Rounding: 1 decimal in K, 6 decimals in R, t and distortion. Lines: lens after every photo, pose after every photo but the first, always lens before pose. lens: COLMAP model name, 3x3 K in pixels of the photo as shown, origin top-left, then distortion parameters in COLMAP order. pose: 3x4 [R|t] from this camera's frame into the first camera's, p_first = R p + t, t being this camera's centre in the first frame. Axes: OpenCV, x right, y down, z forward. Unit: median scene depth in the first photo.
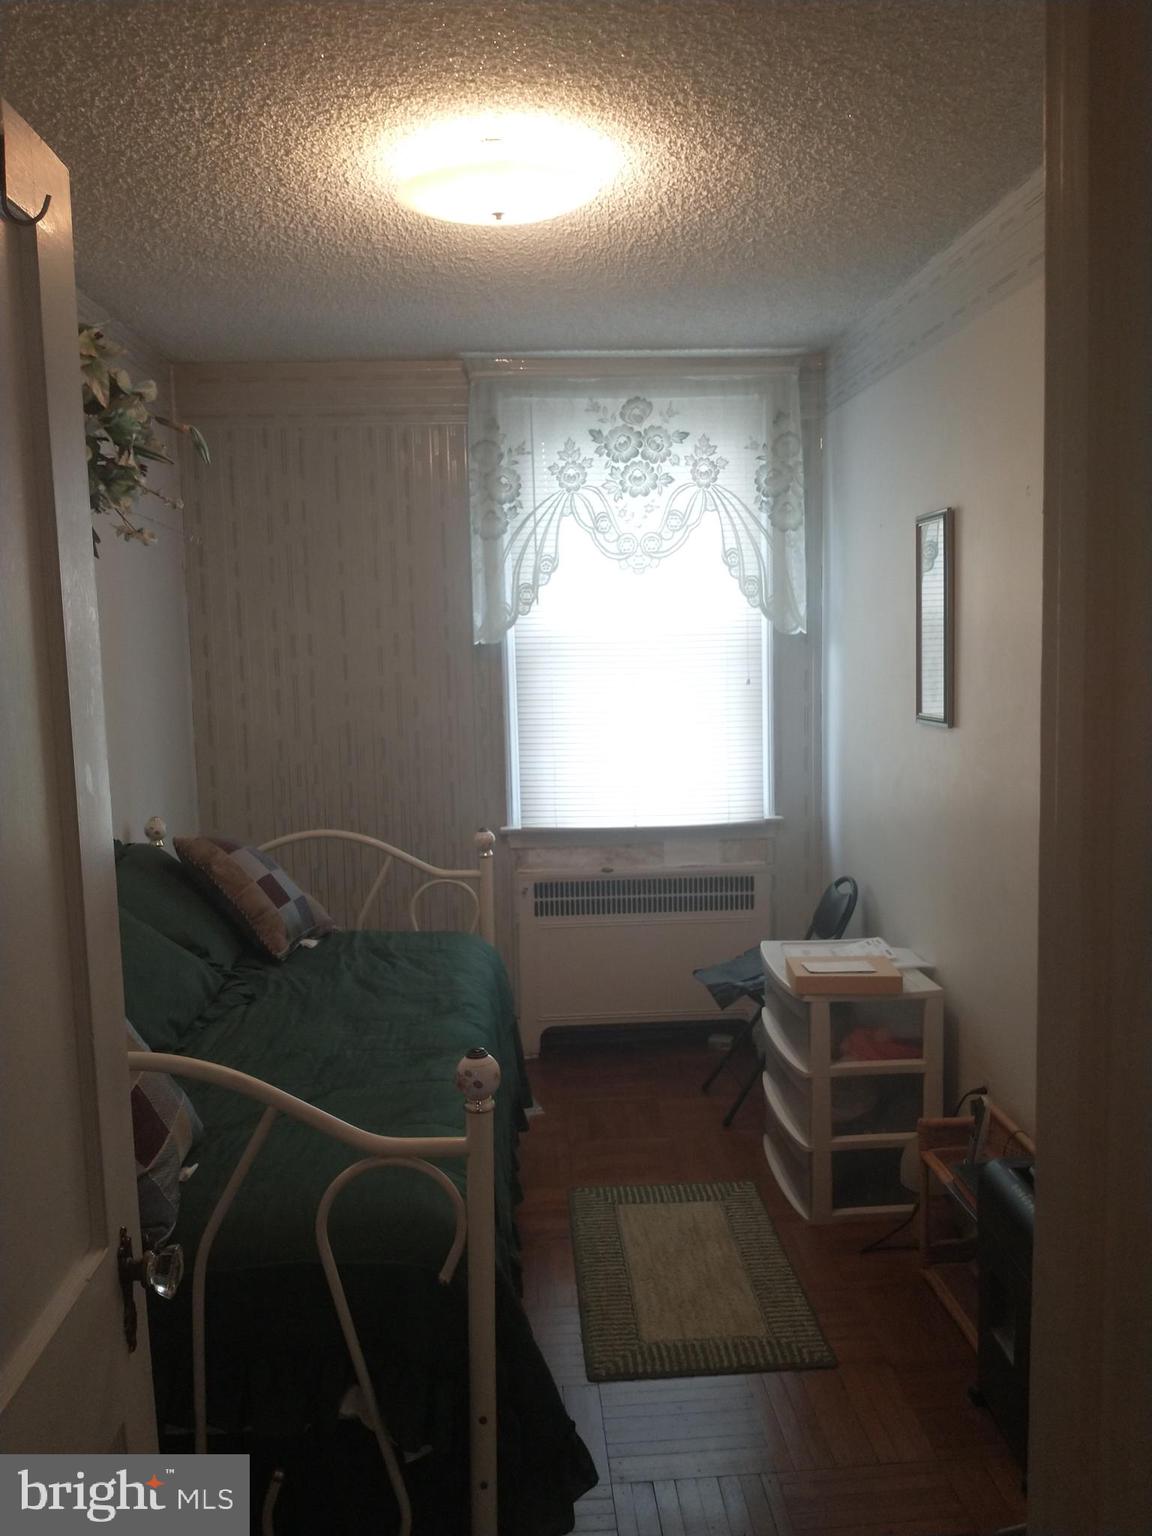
lens RADIAL K [[1215.3, 0, 566.9], [0, 1215.3, 755.6], [0, 0, 1]] dist [0.056350, -0.139773]
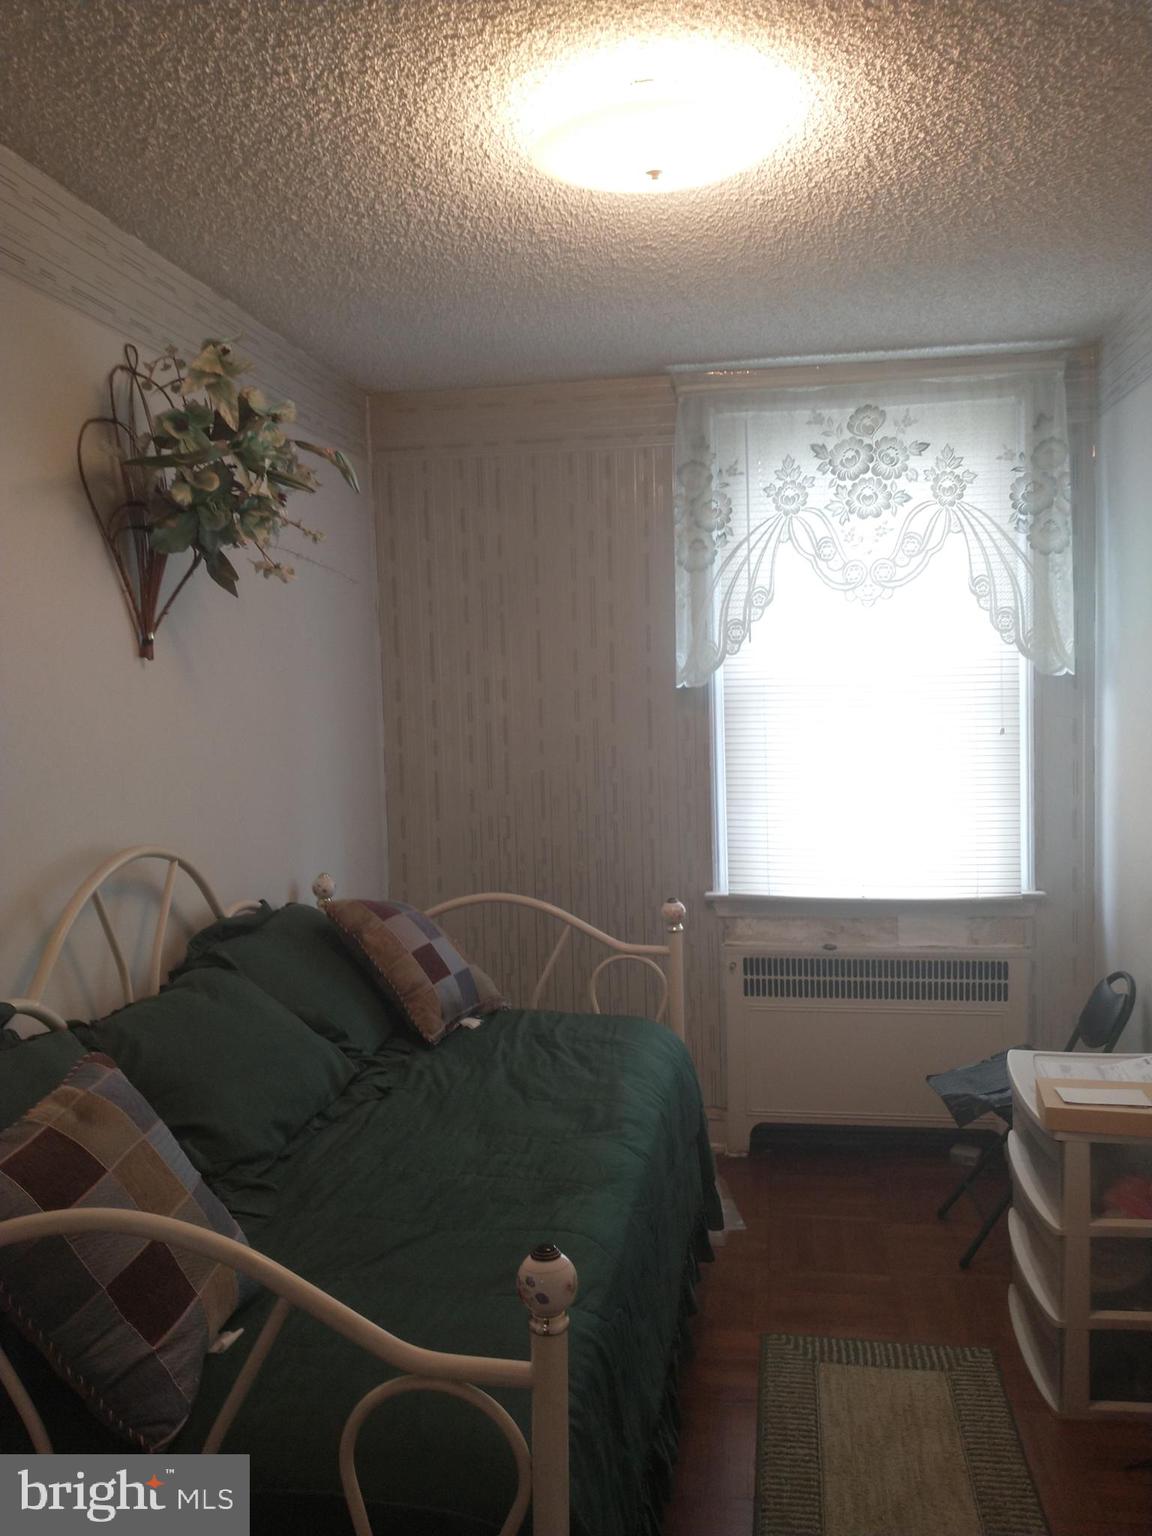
lens RADIAL K [[1209.2, 0, 580.9], [0, 1209.2, 753.2], [0, 0, 1]] dist [0.054305, -0.129983]
pose [[0.977893, 0.011694, -0.208779, 0.050948], [-0.018511, 0.999356, -0.030728, -0.018333], [0.208285, 0.033913, 0.977480, 0.144075]]
